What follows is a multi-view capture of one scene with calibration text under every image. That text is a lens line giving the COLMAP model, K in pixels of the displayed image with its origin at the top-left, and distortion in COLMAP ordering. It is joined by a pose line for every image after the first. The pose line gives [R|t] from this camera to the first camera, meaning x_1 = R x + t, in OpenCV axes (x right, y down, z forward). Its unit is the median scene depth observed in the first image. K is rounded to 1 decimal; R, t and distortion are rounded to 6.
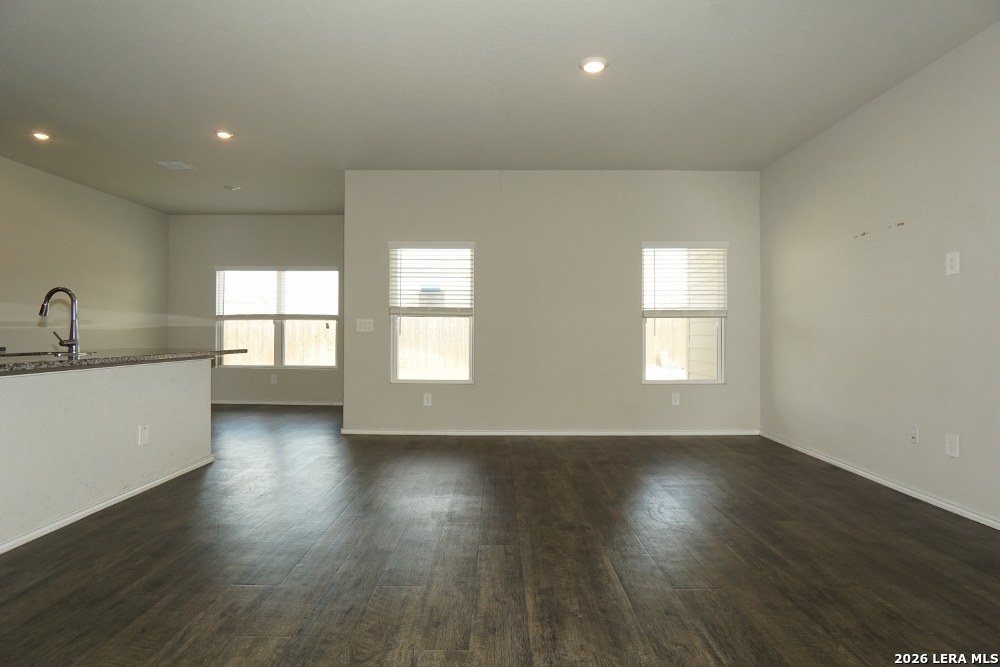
lens RADIAL K [[531.1, 0, 498.9], [0, 531.1, 337.9], [0, 0, 1]] dist [-0.033178, 0.007742]
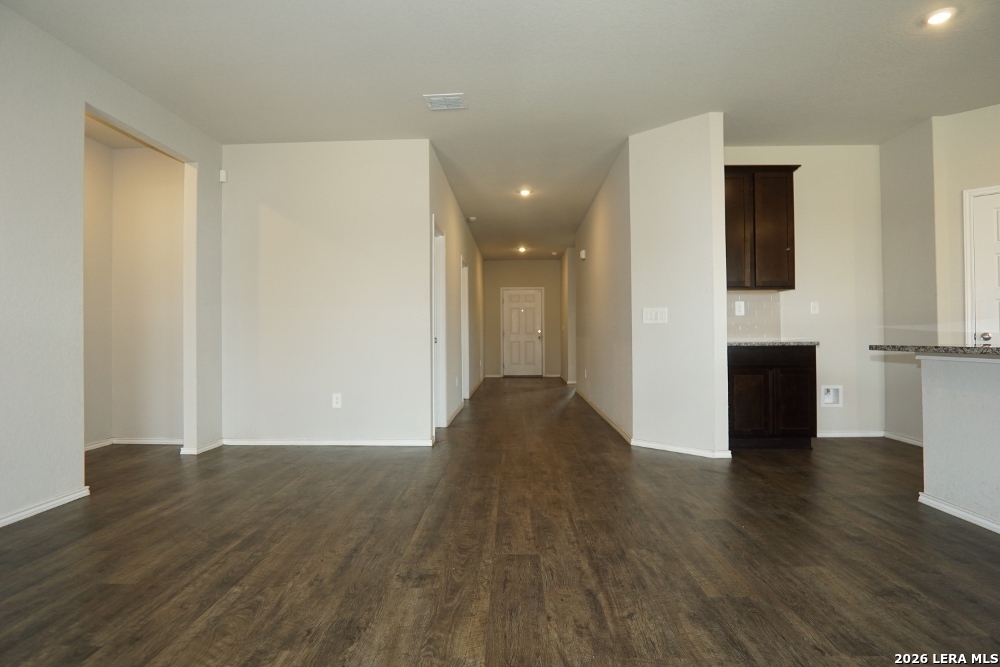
lens RADIAL K [[531.1, 0, 500.3], [0, 531.1, 330.4], [0, 0, 1]] dist [-0.033178, 0.007742]
pose [[-0.999762, 0.003597, 0.021530, 0.008660], [0.003491, 0.999982, -0.004948, 0.013042], [-0.021548, -0.004872, -0.999756, 1.994989]]
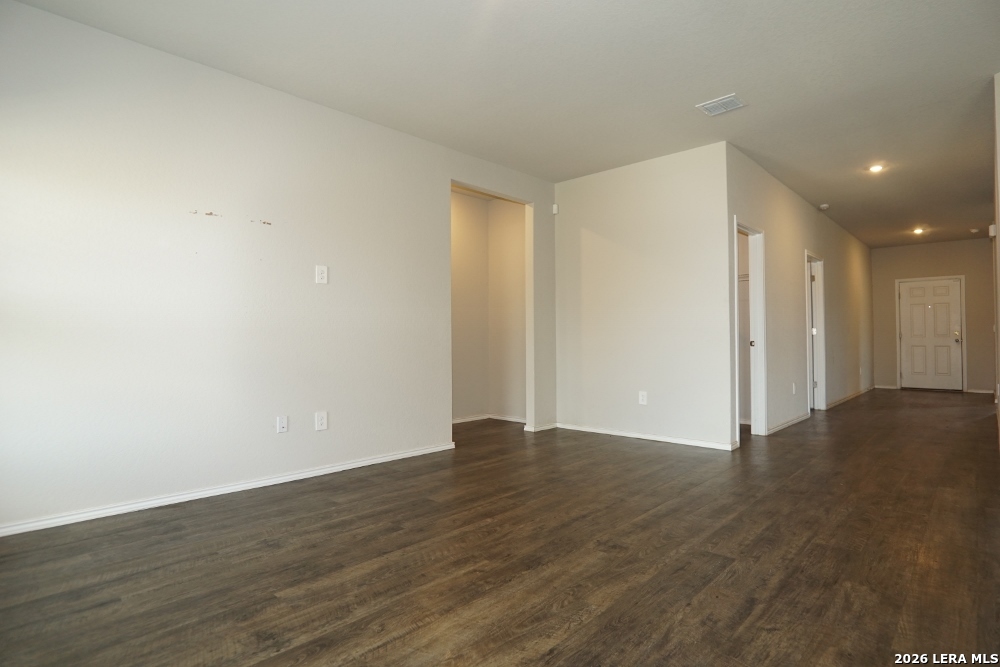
lens RADIAL K [[531.1, 0, 500.8], [0, 531.1, 332.6], [0, 0, 1]] dist [-0.033178, 0.007742]
pose [[-0.736996, 0.009895, 0.675825, -0.365950], [0.005525, 0.999948, -0.008615, 0.010935], [-0.675874, -0.002615, -0.737012, 2.024355]]
